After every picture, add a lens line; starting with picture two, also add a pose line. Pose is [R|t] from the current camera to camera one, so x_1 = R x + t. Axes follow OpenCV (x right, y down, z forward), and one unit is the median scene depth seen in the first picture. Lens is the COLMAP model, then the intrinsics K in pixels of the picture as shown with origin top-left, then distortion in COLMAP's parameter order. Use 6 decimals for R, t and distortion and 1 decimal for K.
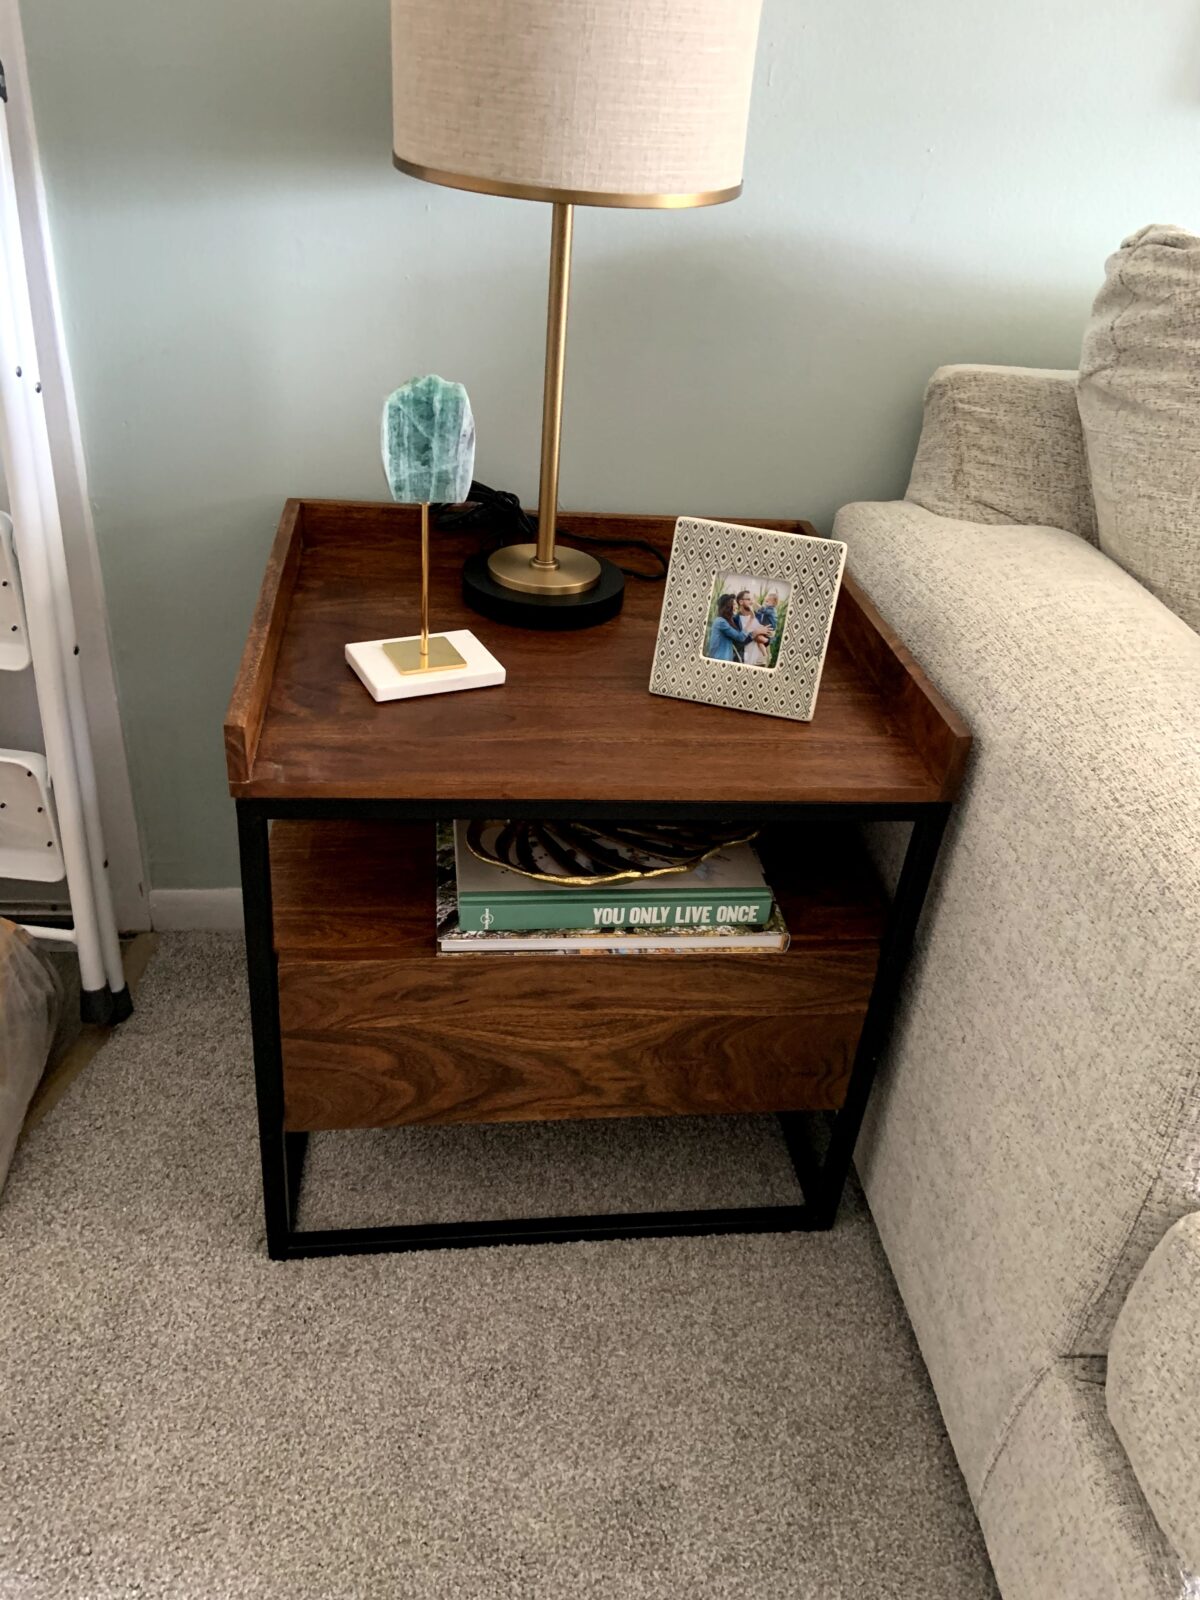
lens RADIAL K [[1198.0, 0, 600.0], [0, 1198.0, 800.0], [0, 0, 1]] dist [0.097962, -0.124198]
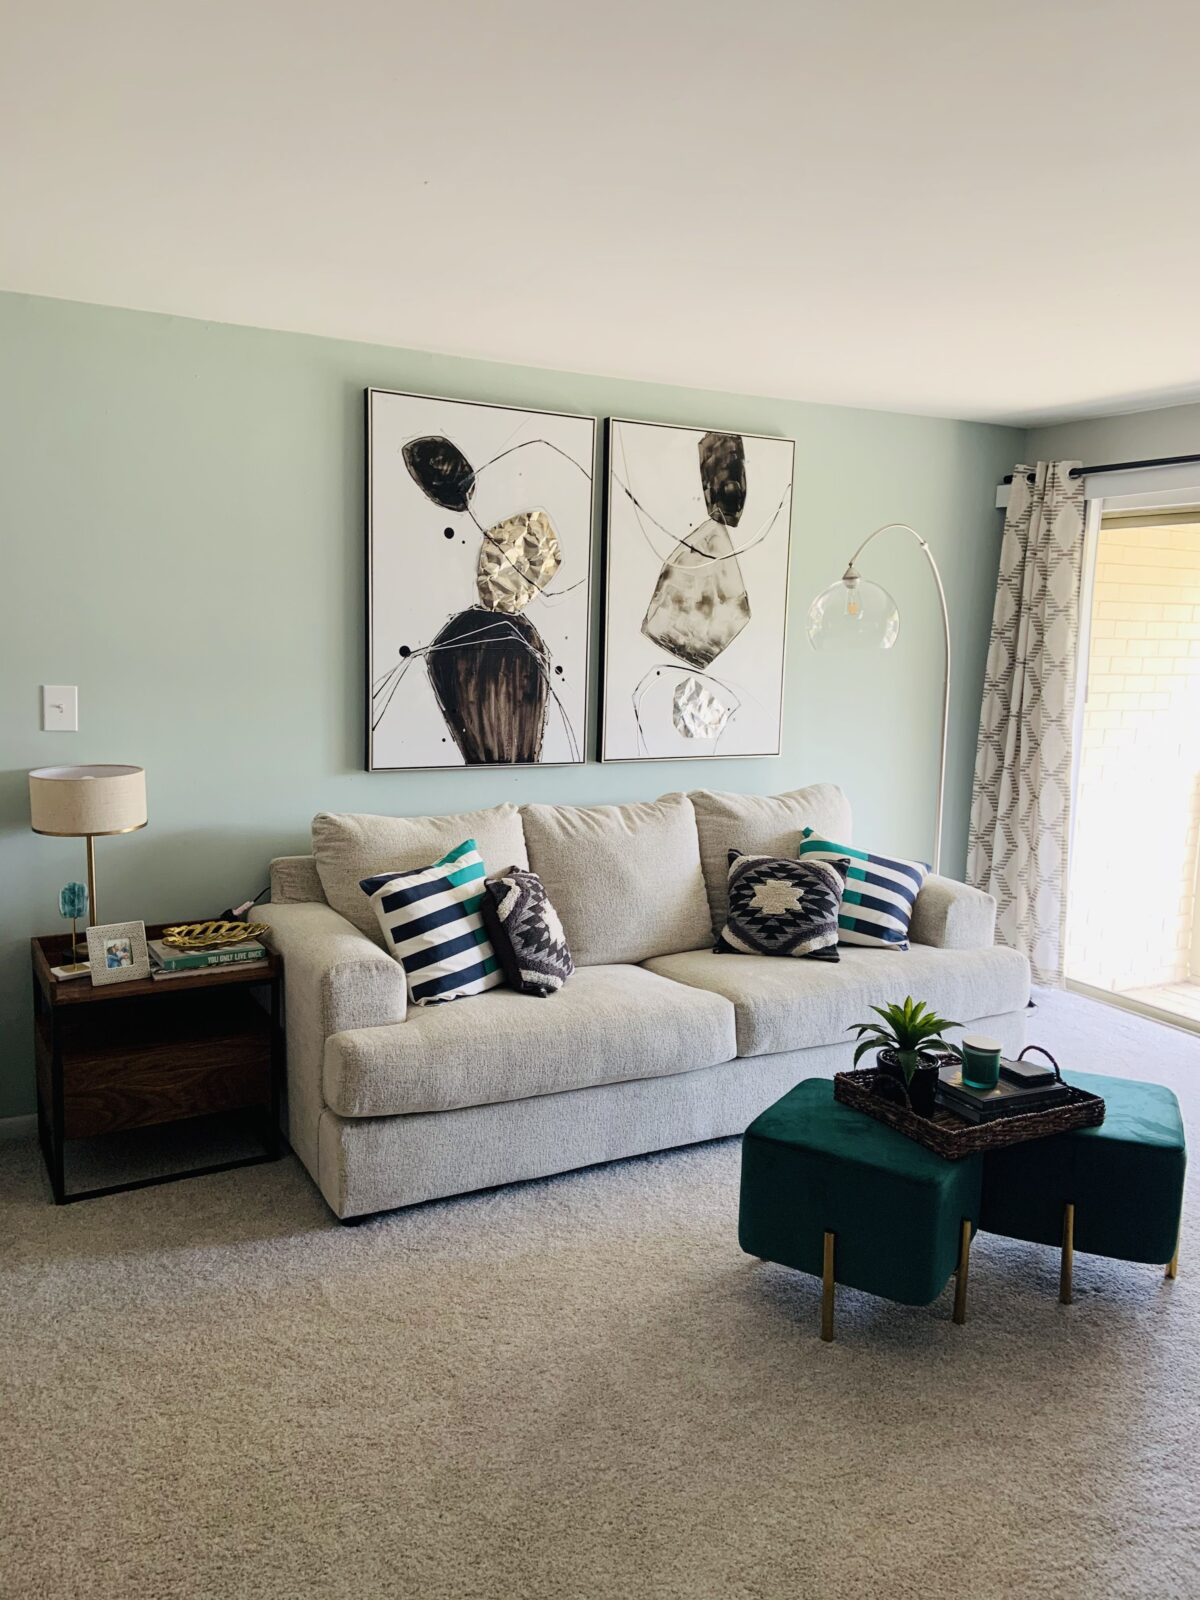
lens RADIAL K [[1198.0, 0, 600.0], [0, 1198.0, 800.0], [0, 0, 1]] dist [0.097962, -0.124198]
pose [[0.921367, -0.116896, 0.370699, -0.068053], [0.249166, 0.909608, -0.332461, 0.804209], [-0.298327, 0.398684, 0.867209, -2.150587]]
